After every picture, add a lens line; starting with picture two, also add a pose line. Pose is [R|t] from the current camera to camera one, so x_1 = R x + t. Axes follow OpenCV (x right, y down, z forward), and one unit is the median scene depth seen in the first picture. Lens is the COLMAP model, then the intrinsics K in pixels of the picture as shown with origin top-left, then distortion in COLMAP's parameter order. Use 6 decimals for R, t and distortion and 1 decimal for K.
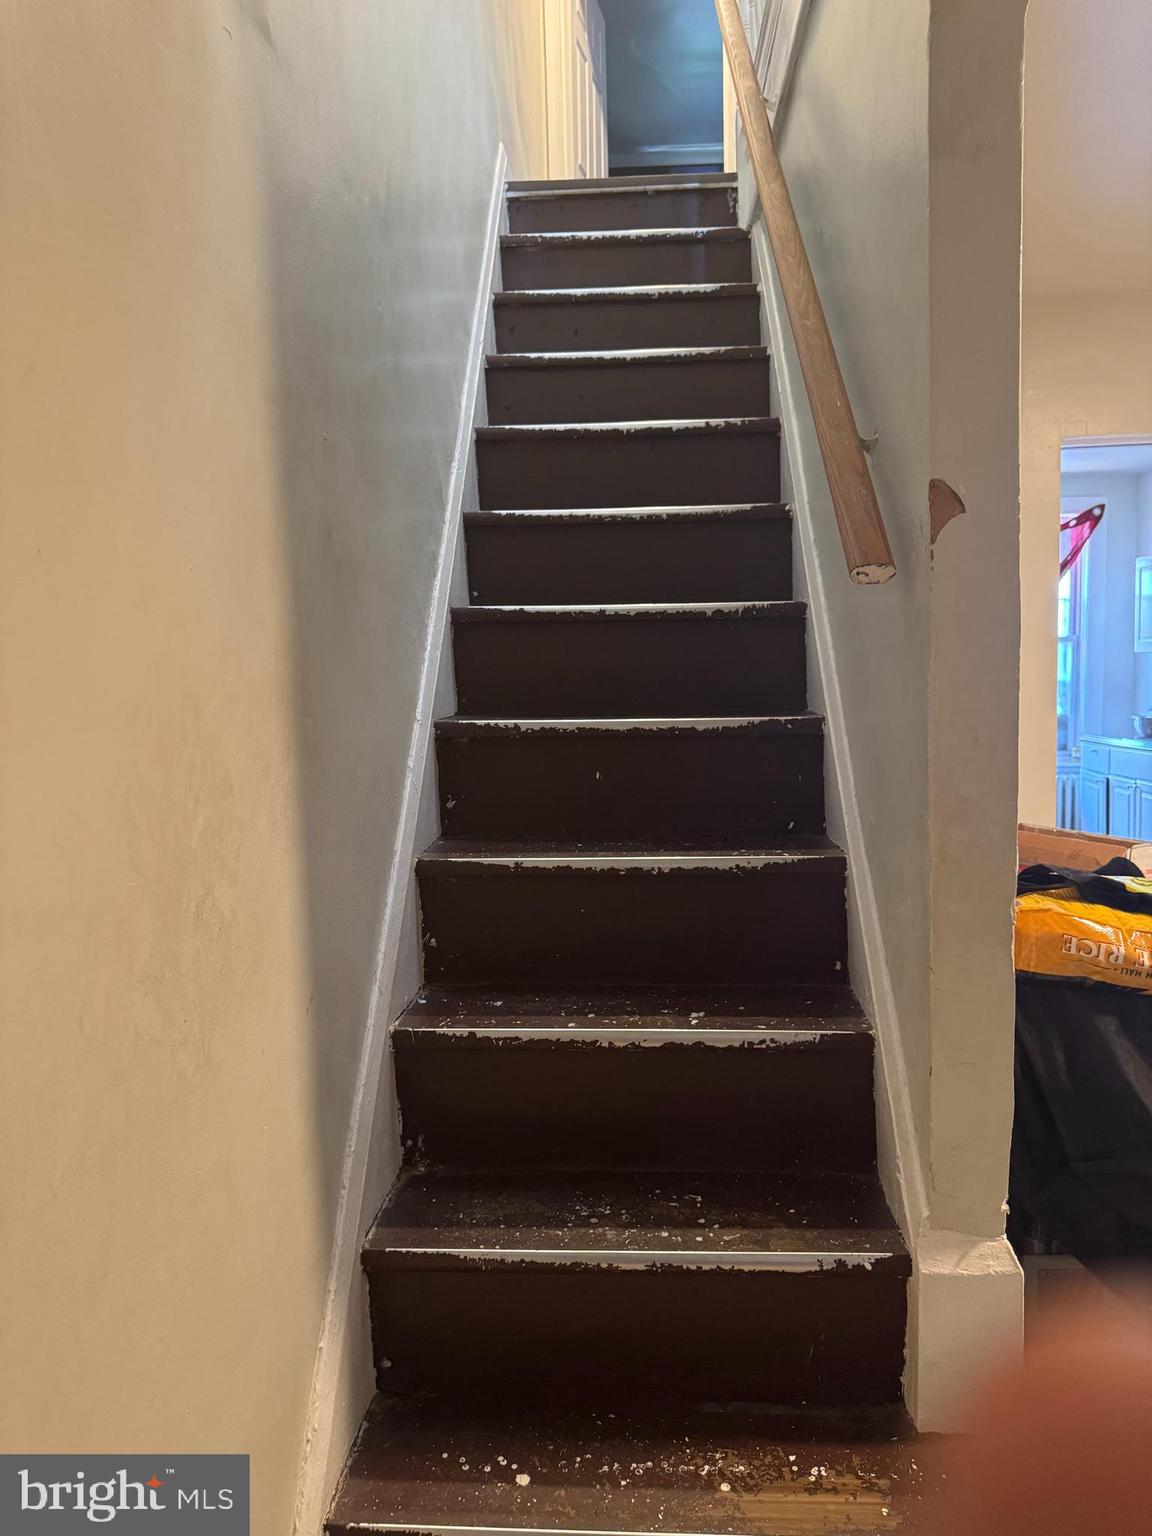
lens RADIAL K [[1082.5, 0, 576.0], [0, 1082.5, 768.0], [0, 0, 1]] dist [0.109359, -0.155649]
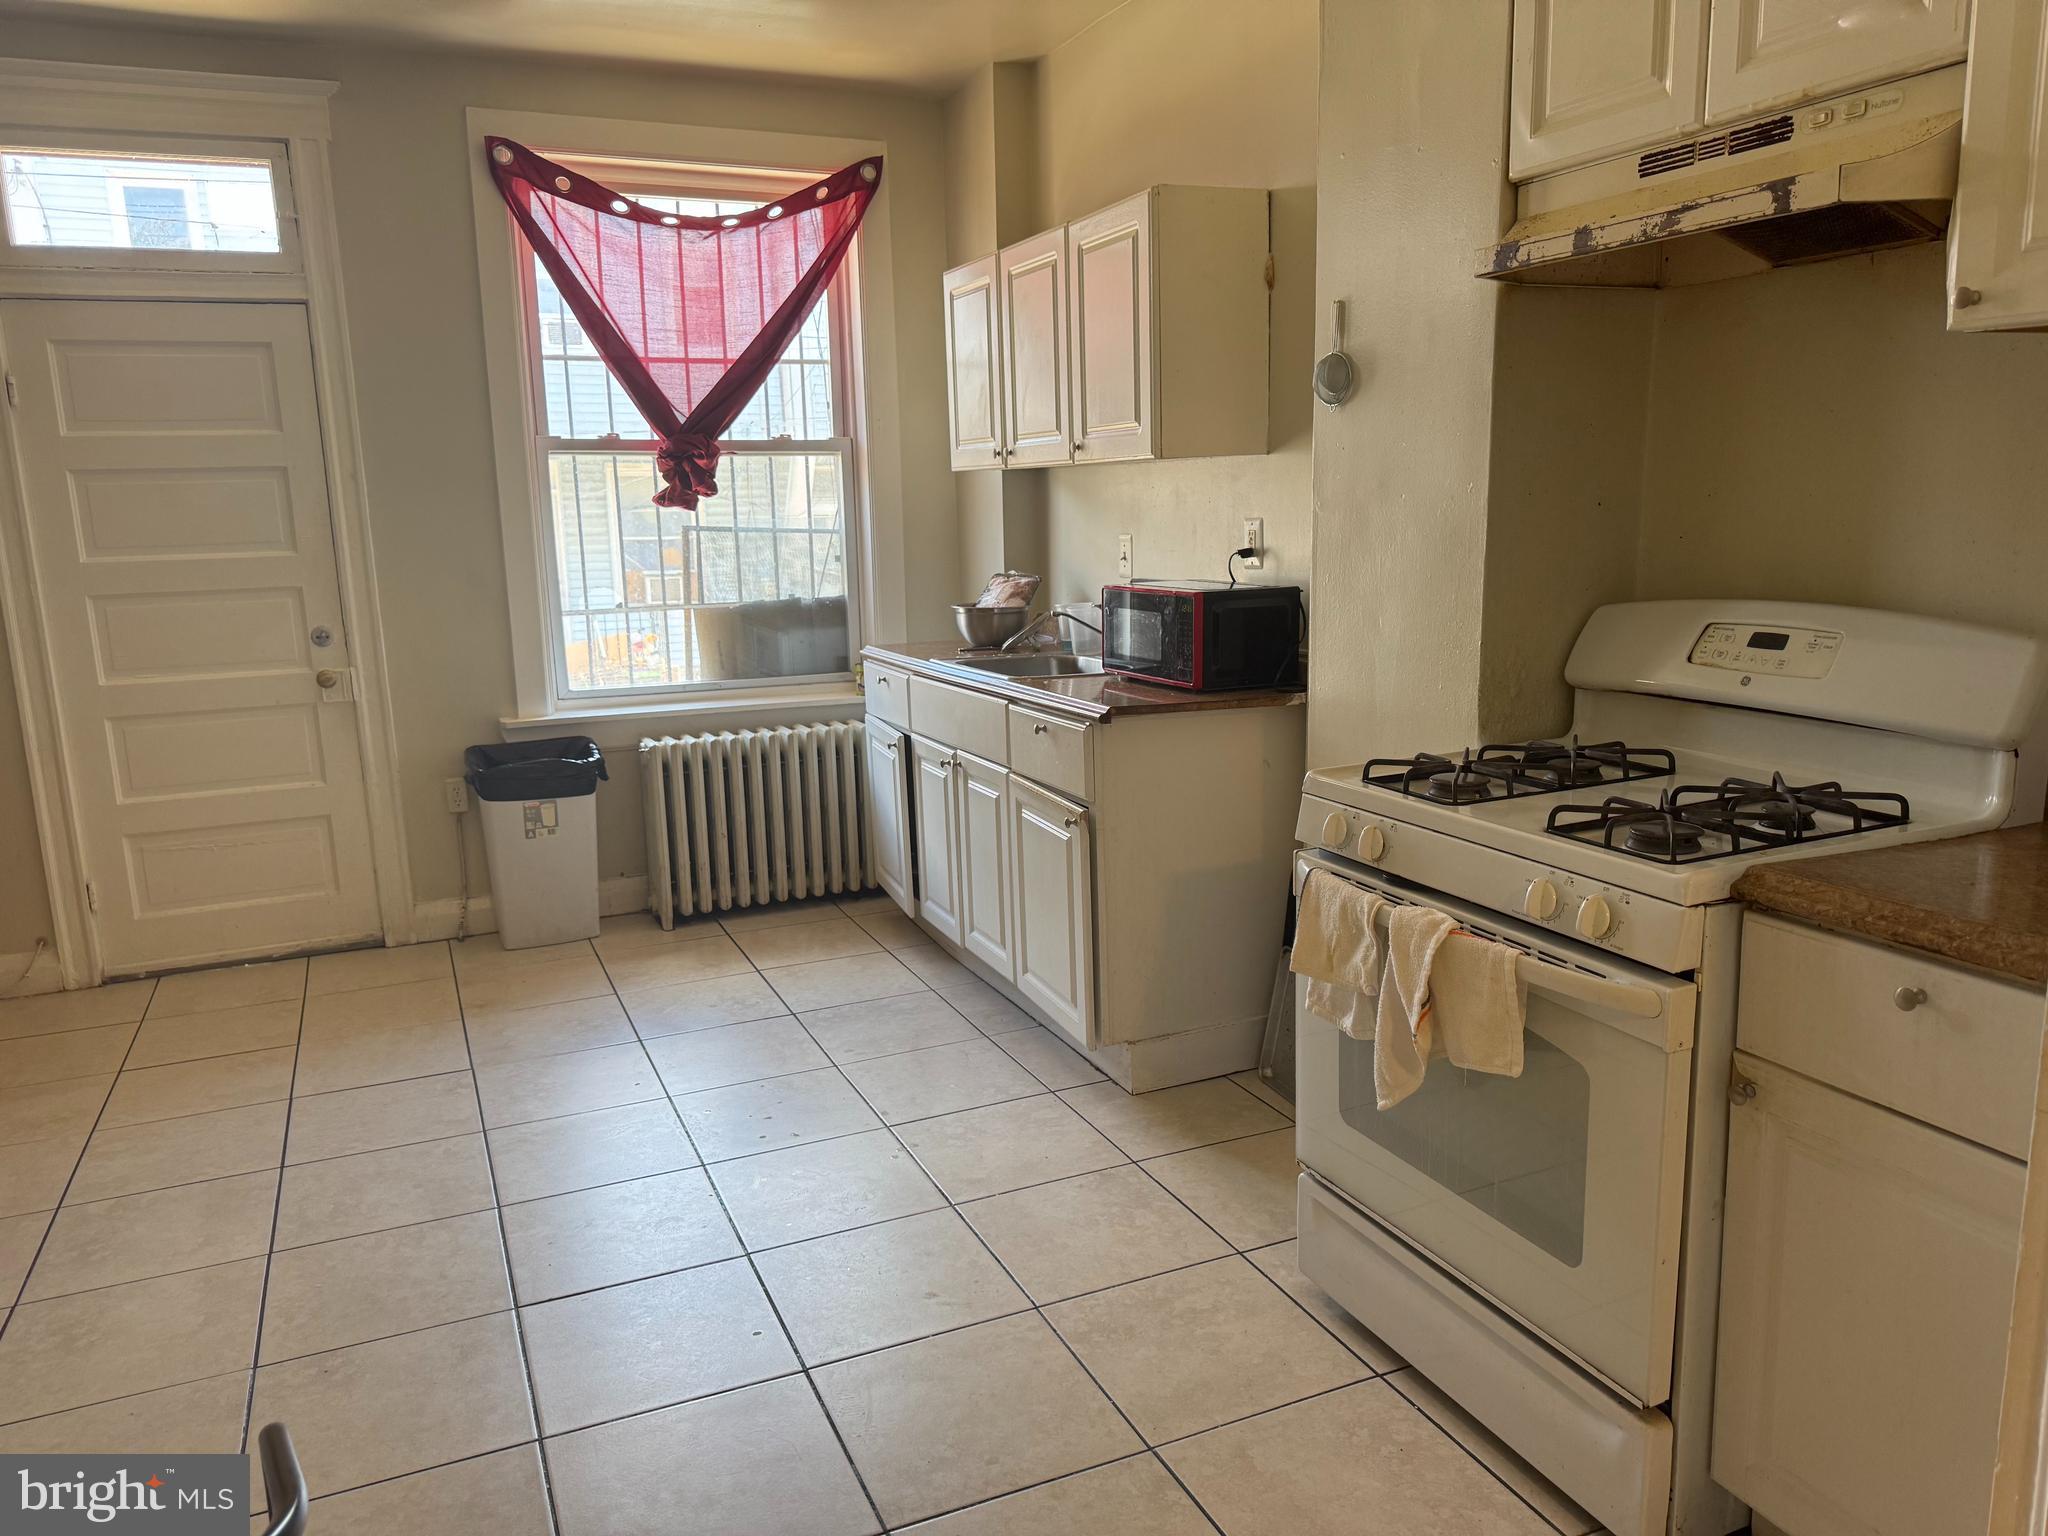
lens RADIAL K [[1443.4, 0, 1024.0], [0, 1443.4, 768.0], [0, 0, 1]] dist [0.109359, -0.155649]
pose [[0.889465, -0.083629, 0.449286, 0.814019], [0.045232, 0.994397, 0.095547, -0.120231], [-0.454759, -0.064663, 0.888264, 1.401265]]
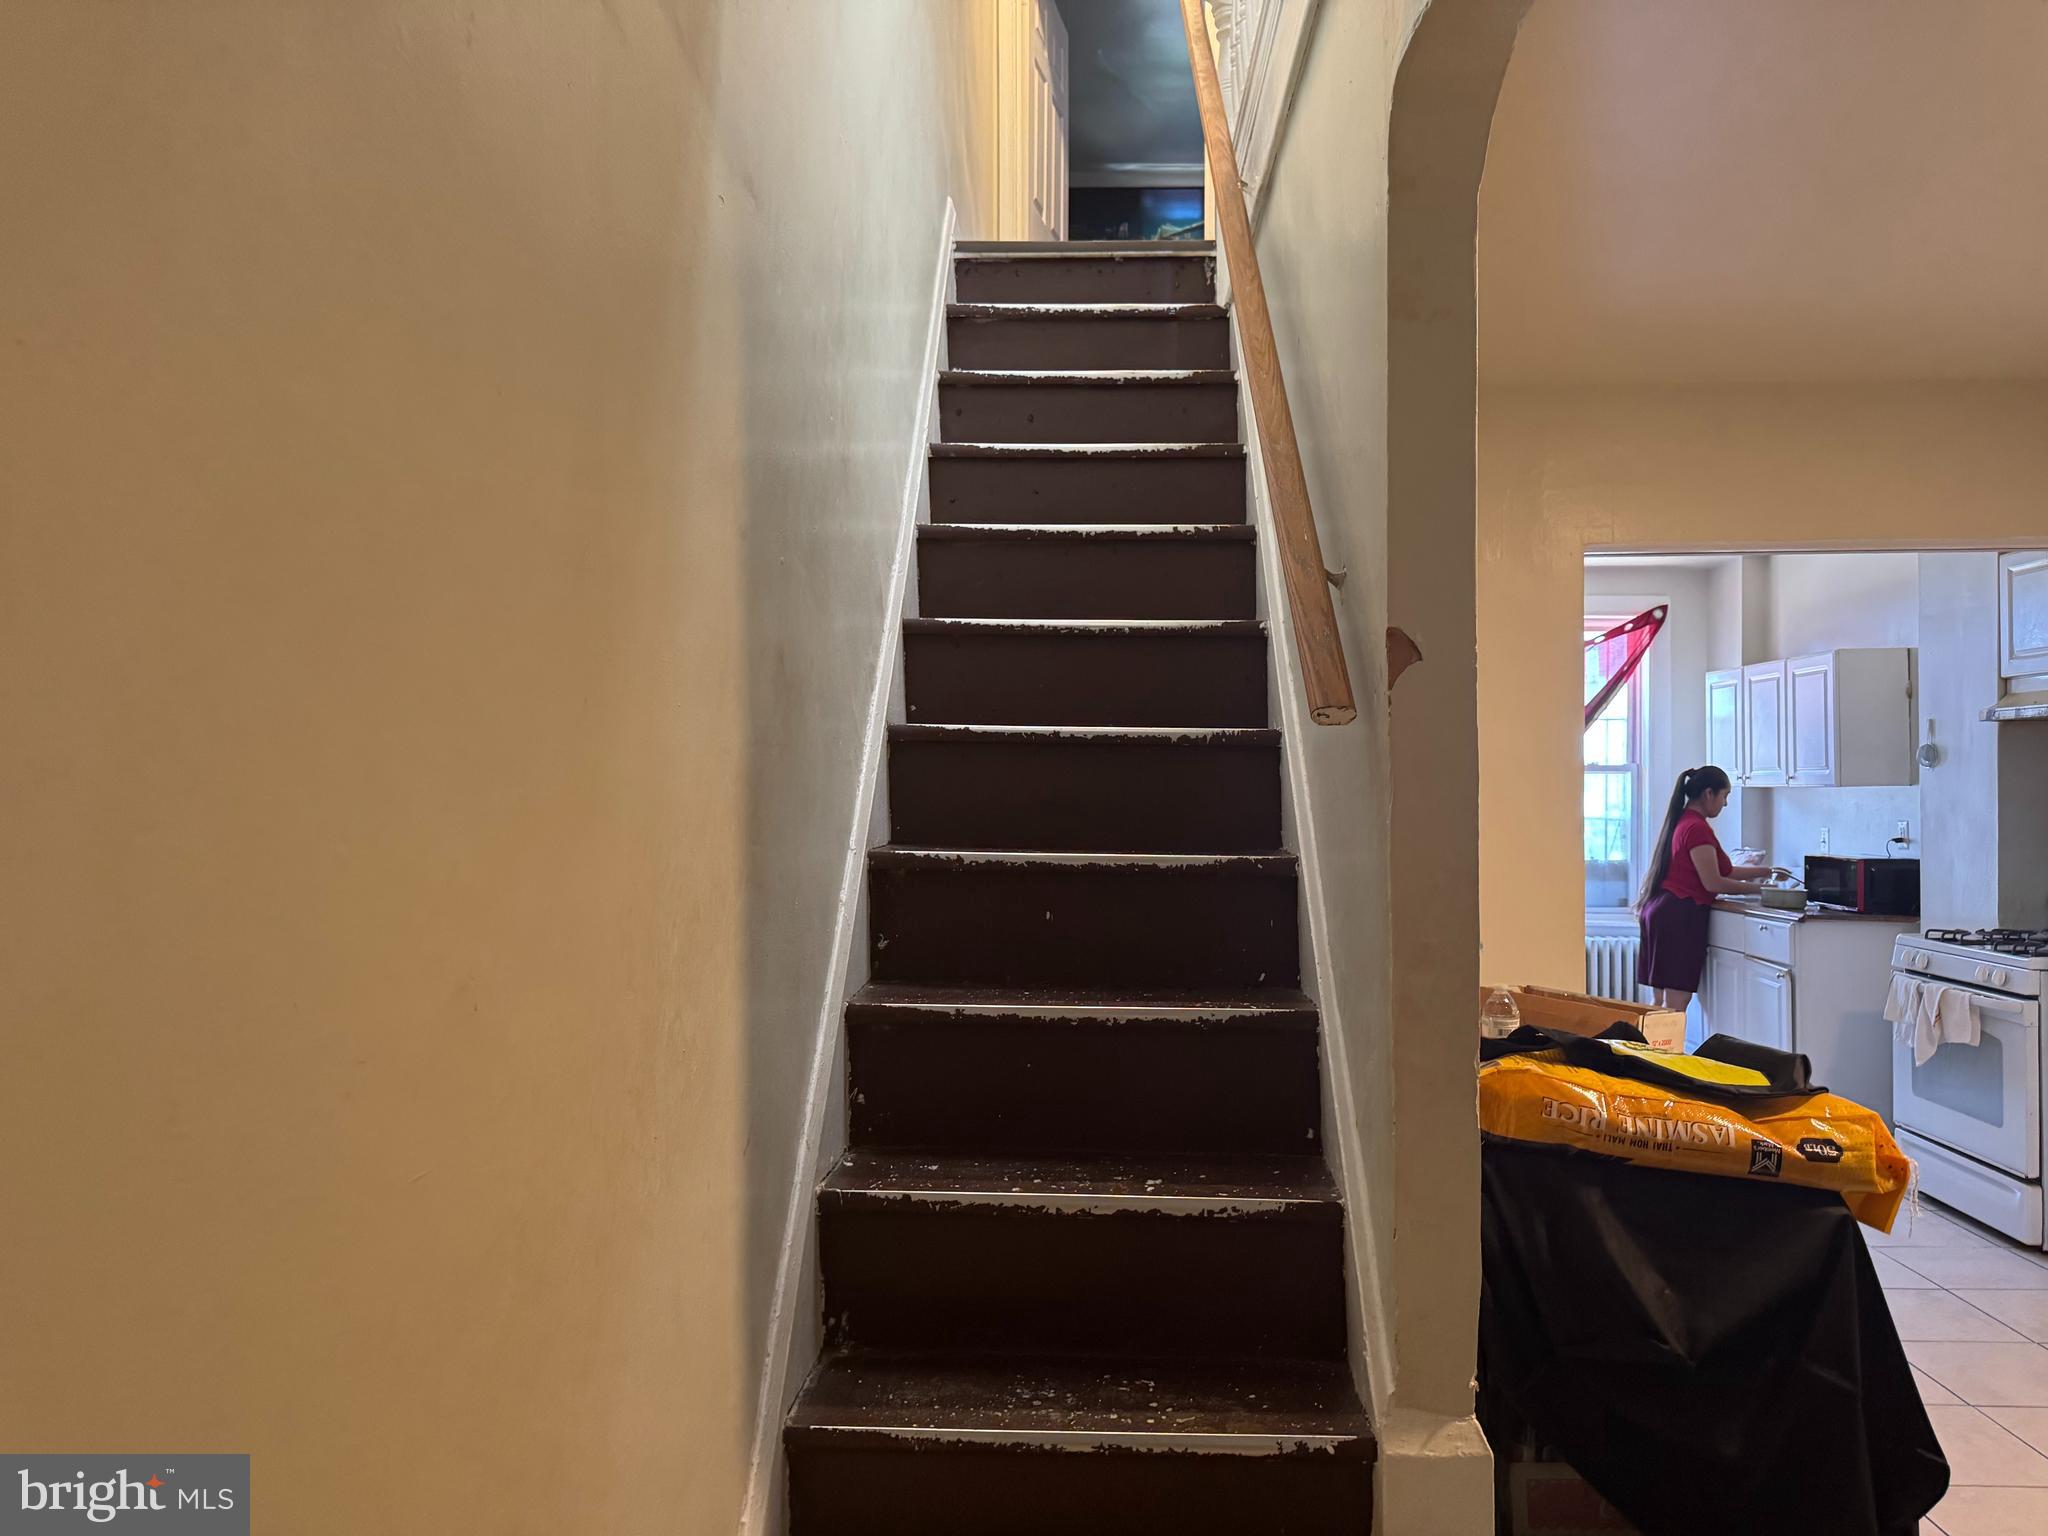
lens RADIAL K [[1443.4, 0, 1024.0], [0, 1443.4, 768.0], [0, 0, 1]] dist [0.109359, -0.155649]
pose [[0.999627, 0.025248, 0.010419, -0.016651], [-0.024061, 0.994540, -0.101543, 0.007857], [-0.012926, 0.101254, 0.994777, -0.220941]]
